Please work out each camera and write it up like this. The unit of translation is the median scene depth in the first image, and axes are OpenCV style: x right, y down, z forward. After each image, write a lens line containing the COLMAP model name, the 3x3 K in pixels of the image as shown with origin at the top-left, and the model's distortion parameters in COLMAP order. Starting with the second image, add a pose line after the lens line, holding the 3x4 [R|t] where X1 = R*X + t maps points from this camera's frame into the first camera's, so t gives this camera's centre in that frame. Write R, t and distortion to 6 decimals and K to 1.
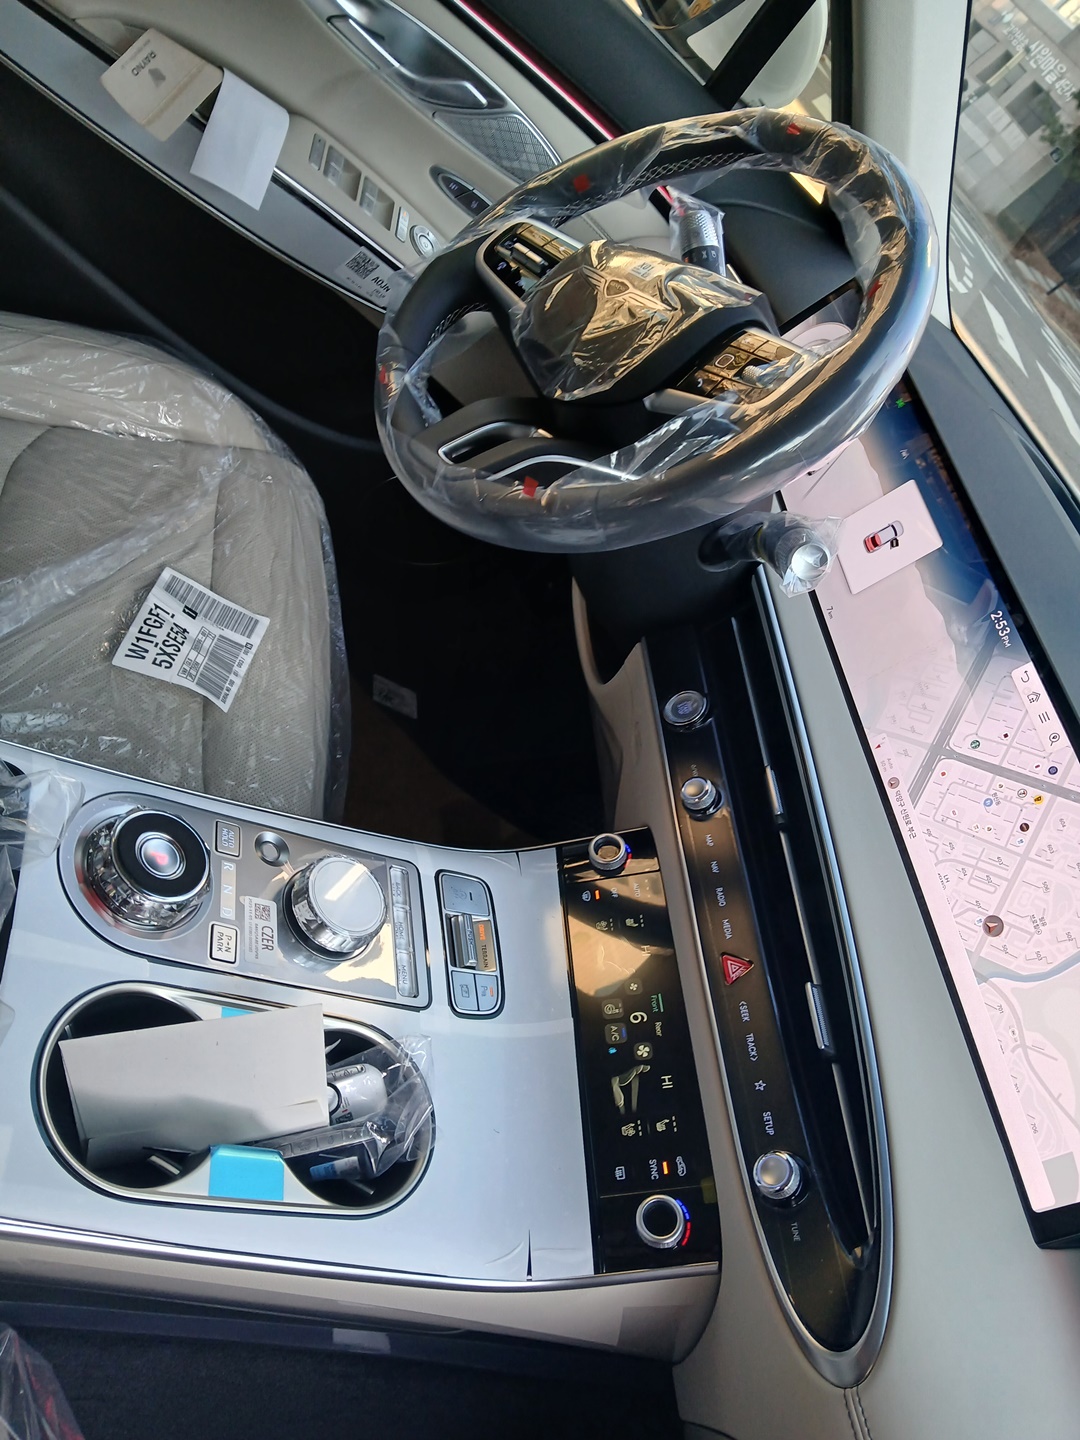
lens RADIAL K [[1111.2, 0, 579.5], [0, 1111.2, 679.3], [0, 0, 1]] dist [0.038190, -0.086585]
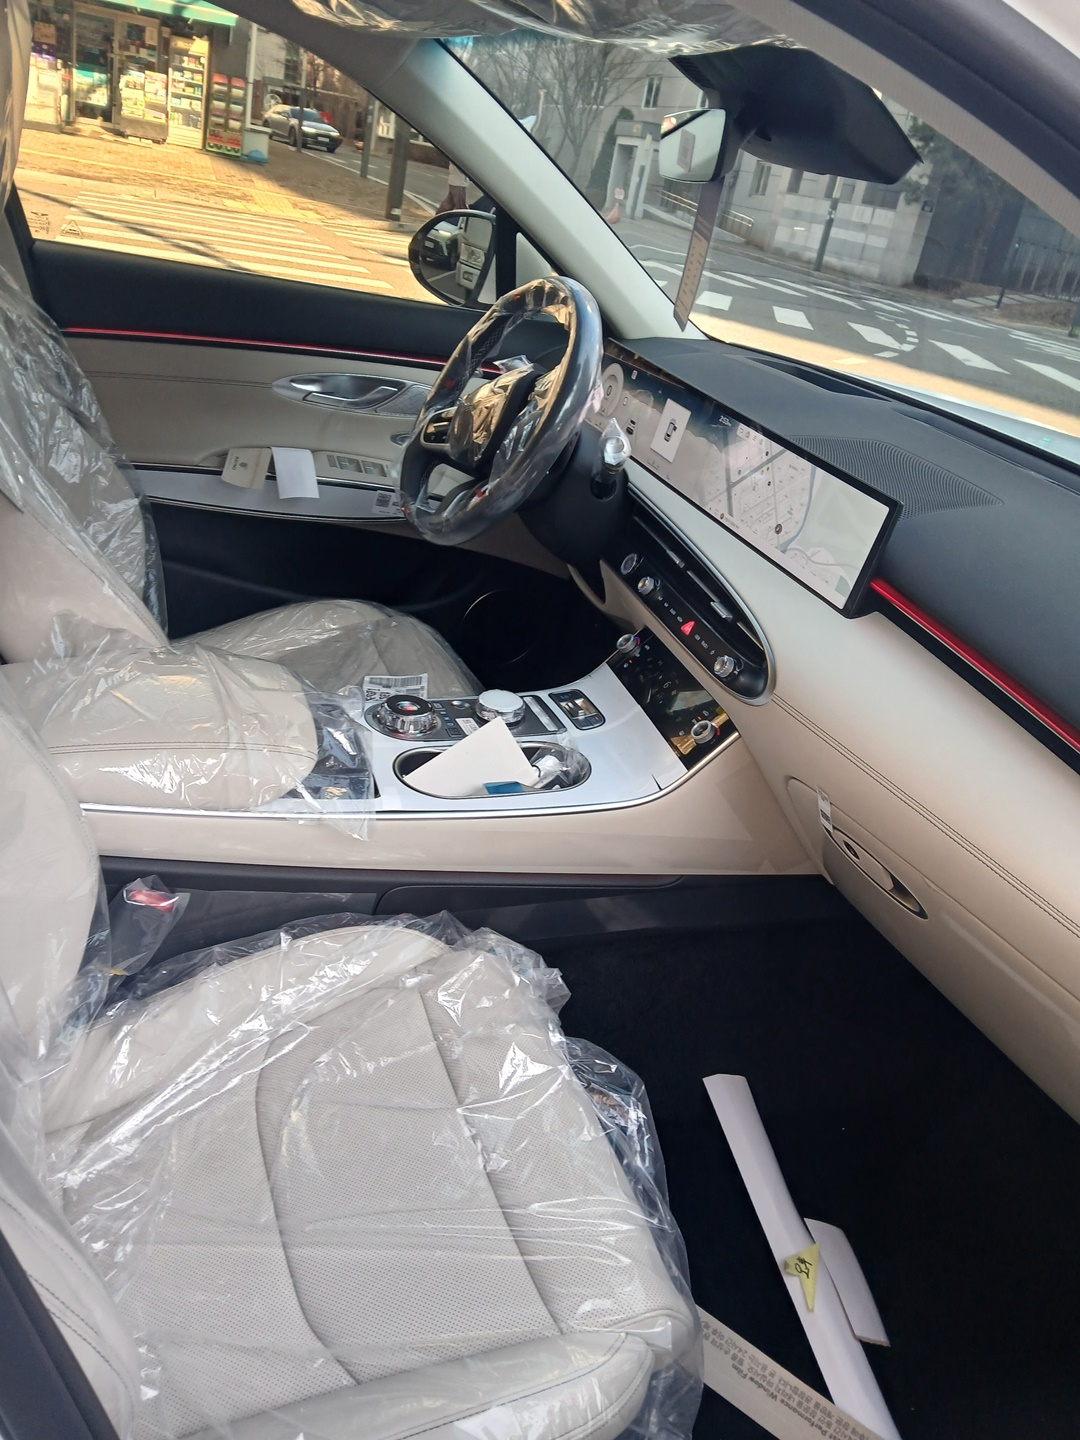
lens RADIAL K [[1111.2, 0, 579.5], [0, 1111.2, 679.3], [0, 0, 1]] dist [0.038190, -0.086585]
pose [[0.832655, -0.545663, -0.094538, 0.086502], [0.506346, 0.819276, -0.269073, 0.560312], [0.224276, 0.176176, 0.958469, -0.644372]]
